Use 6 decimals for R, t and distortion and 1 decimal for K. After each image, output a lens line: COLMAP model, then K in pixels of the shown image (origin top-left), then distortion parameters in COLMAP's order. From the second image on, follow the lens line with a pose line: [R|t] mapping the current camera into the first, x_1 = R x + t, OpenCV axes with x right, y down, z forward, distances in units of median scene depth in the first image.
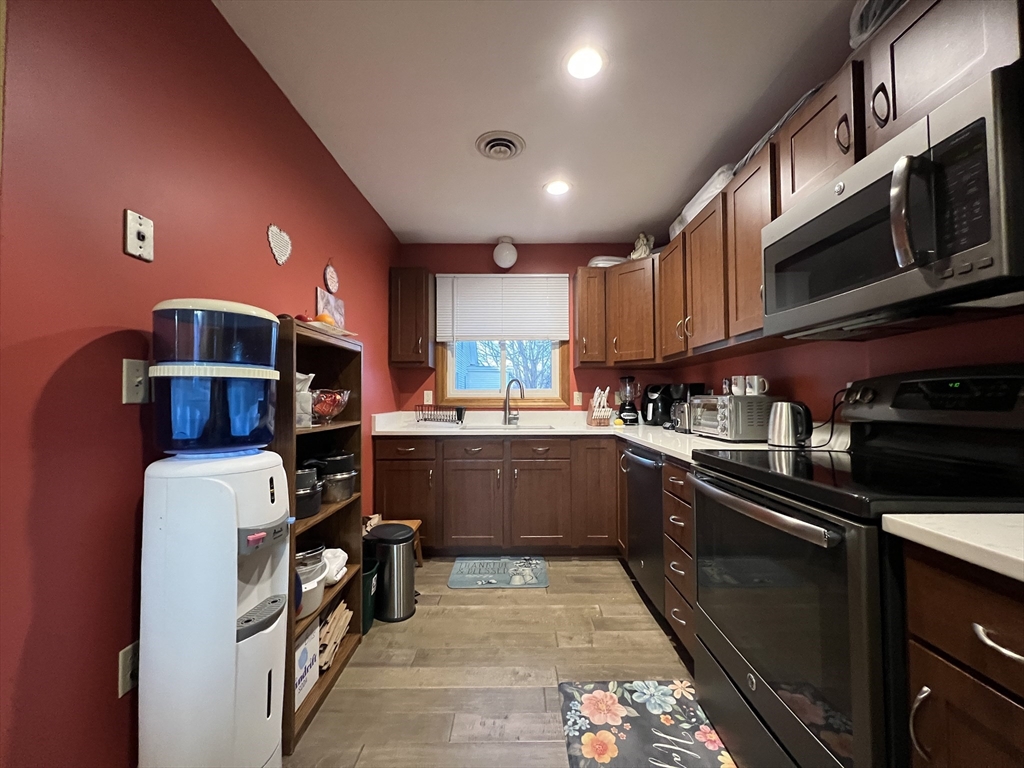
lens RADIAL K [[408.4, 0, 512.6], [0, 408.4, 385.7], [0, 0, 1]] dist [-0.003311, 0.000176]
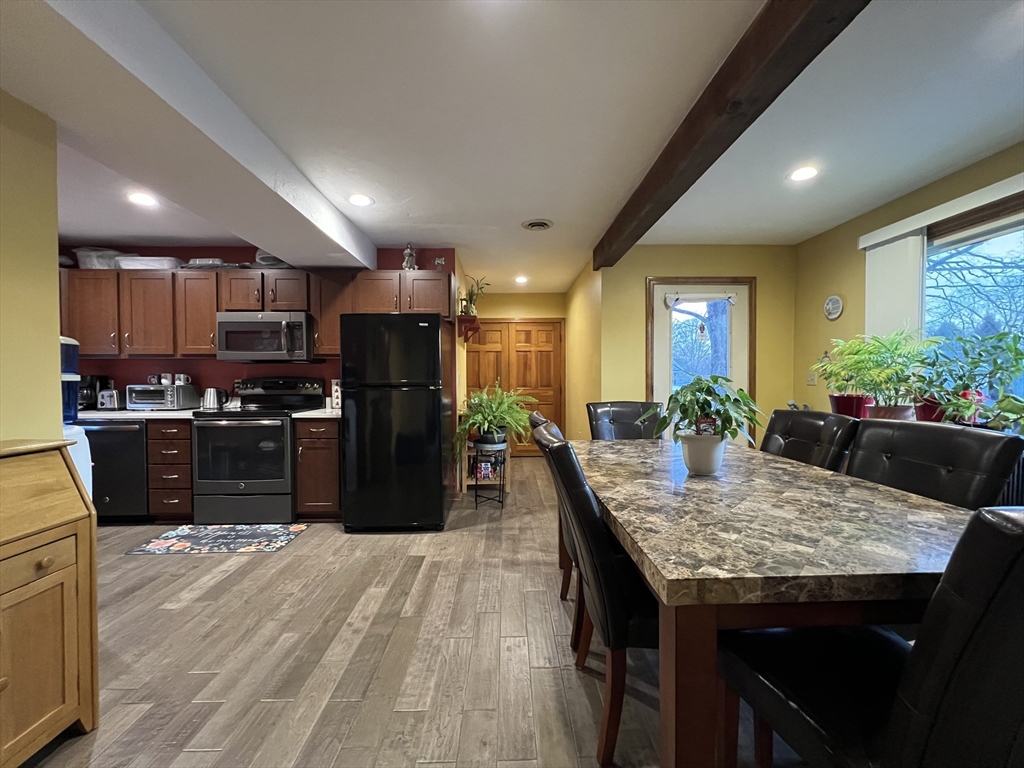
lens RADIAL K [[408.4, 0, 514.7], [0, 408.4, 386.8], [0, 0, 1]] dist [-0.003311, 0.000176]
pose [[-0.035224, -0.014942, 0.999268, -1.318181], [-0.030771, 0.999430, 0.013860, -0.039743], [-0.998906, -0.030260, -0.035663, -0.451627]]
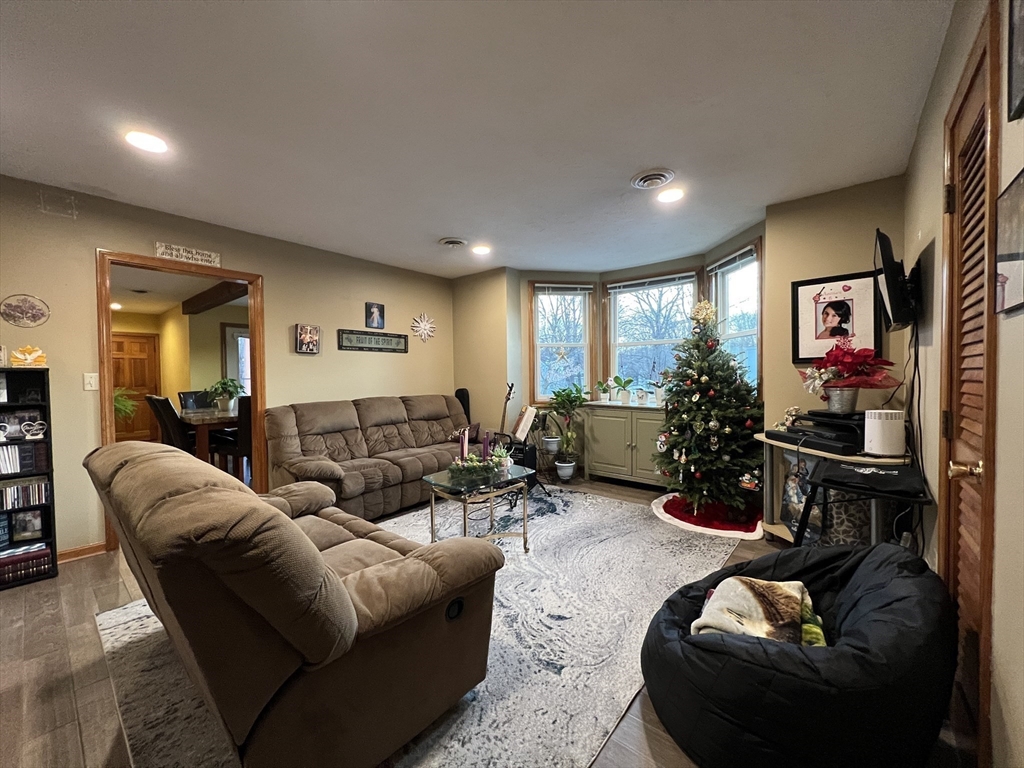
lens RADIAL K [[405.3, 0, 515.9], [0, 405.3, 385.9], [0, 0, 1]] dist [-0.000942, -0.000088]
pose [[-0.775229, -0.002561, 0.631675, -3.489515], [-0.007986, 0.999952, -0.005747, -0.016712], [-0.631629, -0.009499, -0.775212, -0.057978]]
